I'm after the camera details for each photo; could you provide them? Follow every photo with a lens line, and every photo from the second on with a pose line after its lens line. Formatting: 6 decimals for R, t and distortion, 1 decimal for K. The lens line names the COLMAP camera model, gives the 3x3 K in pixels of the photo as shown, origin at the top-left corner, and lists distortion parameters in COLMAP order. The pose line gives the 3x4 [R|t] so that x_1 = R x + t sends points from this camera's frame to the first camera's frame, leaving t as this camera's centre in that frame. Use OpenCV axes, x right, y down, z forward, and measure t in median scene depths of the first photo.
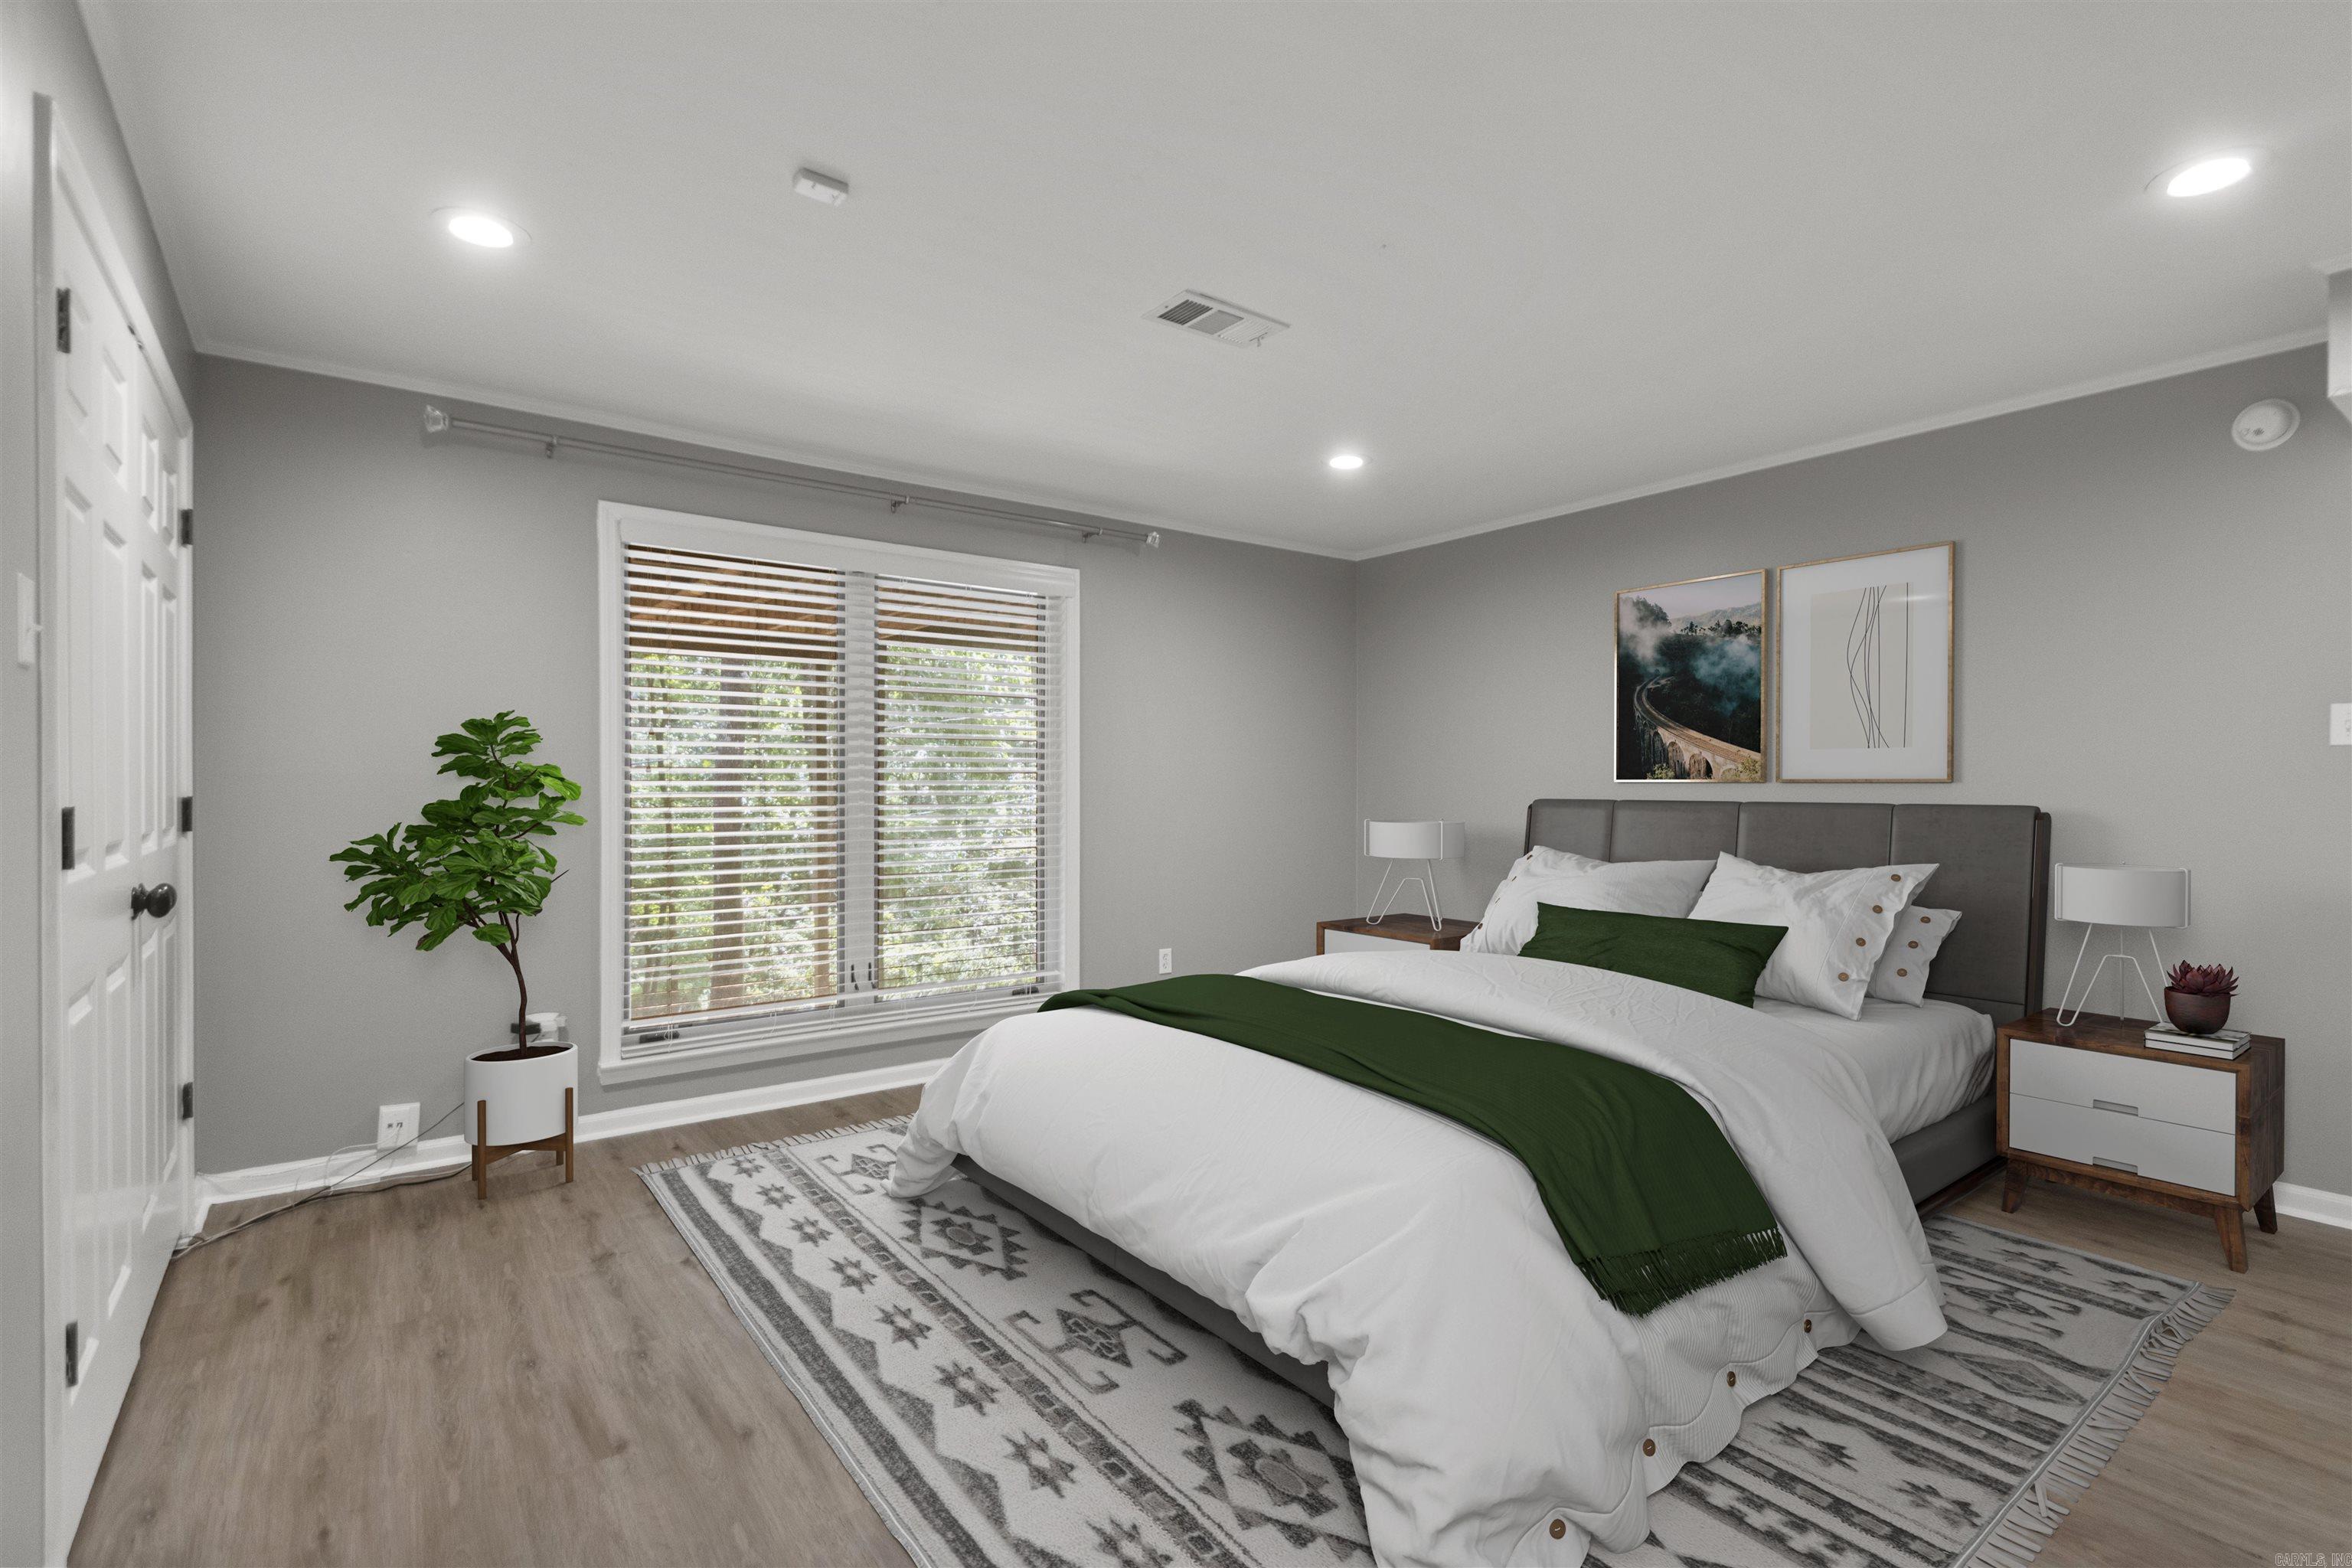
lens RADIAL K [[1080.7, 0, 1176.0], [0, 1080.7, 784.0], [0, 0, 1]] dist [0.000043, 0.000045]
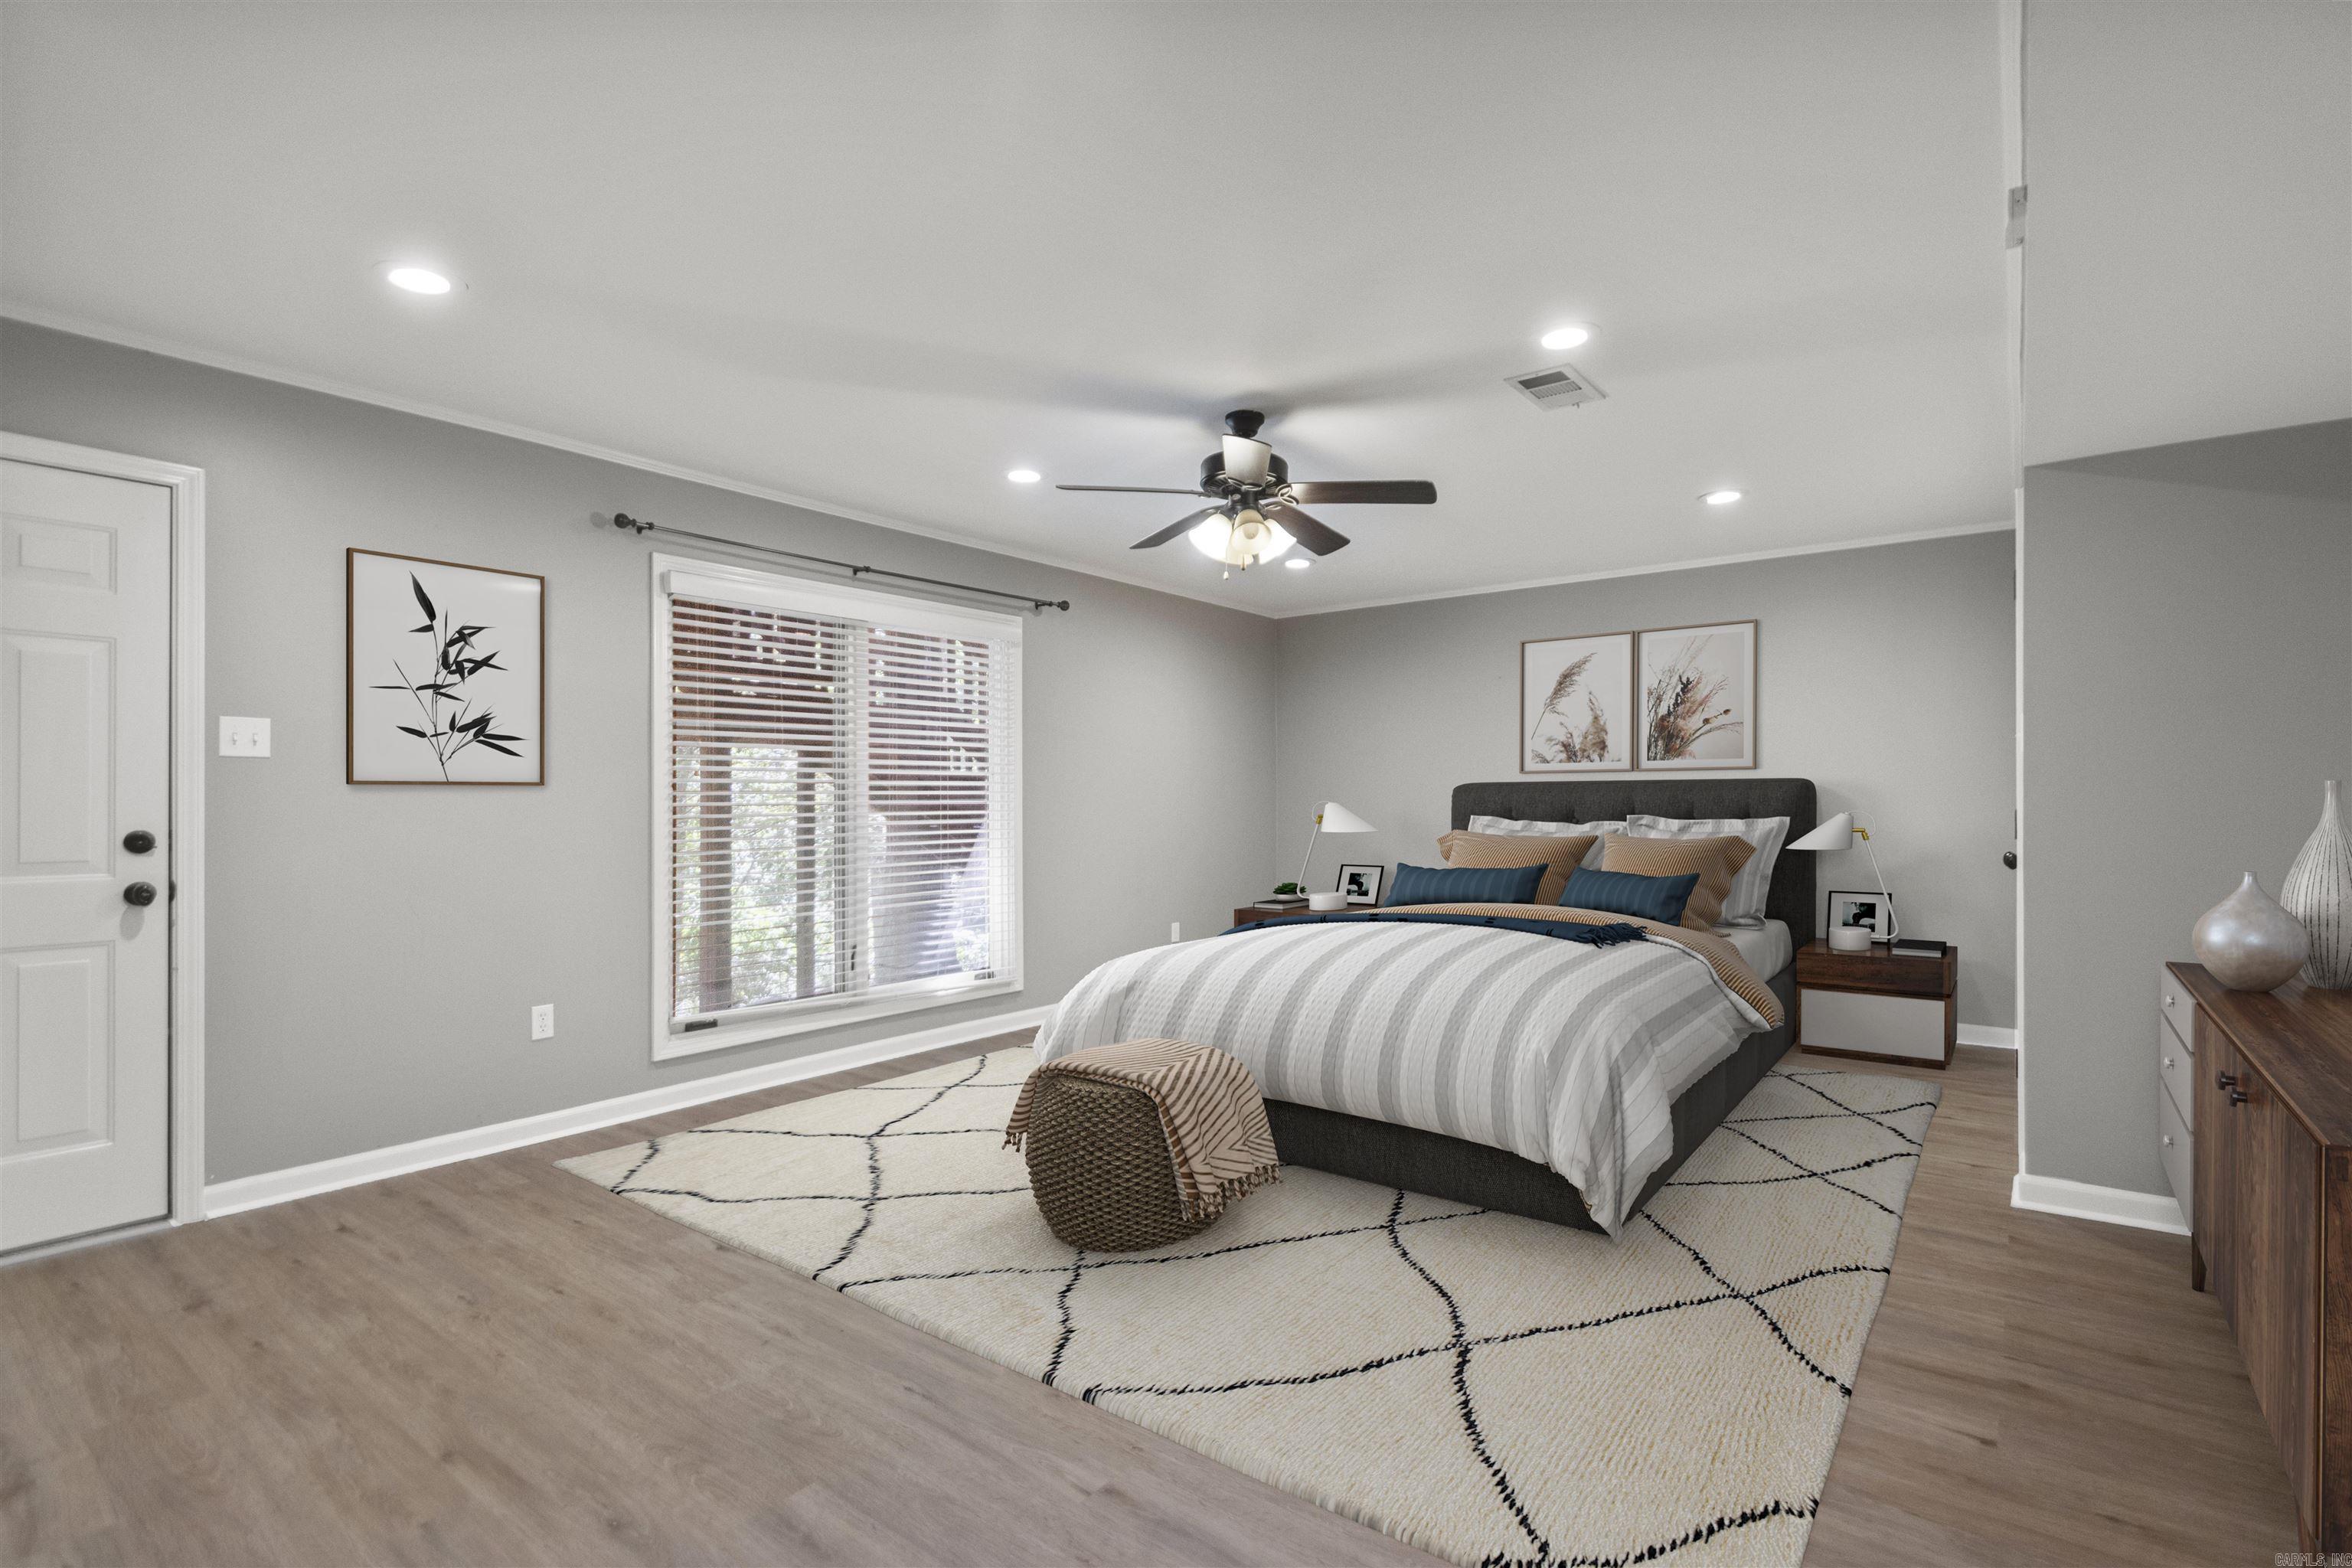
lens RADIAL K [[1080.7, 0, 1176.0], [0, 1080.7, 784.0], [0, 0, 1]] dist [0.000043, 0.000045]
pose [[0.968314, 0.005689, 0.249671, -0.262876], [-0.003469, 0.999950, -0.009331, -0.000357], [-0.249712, 0.008169, 0.968286, -0.196190]]
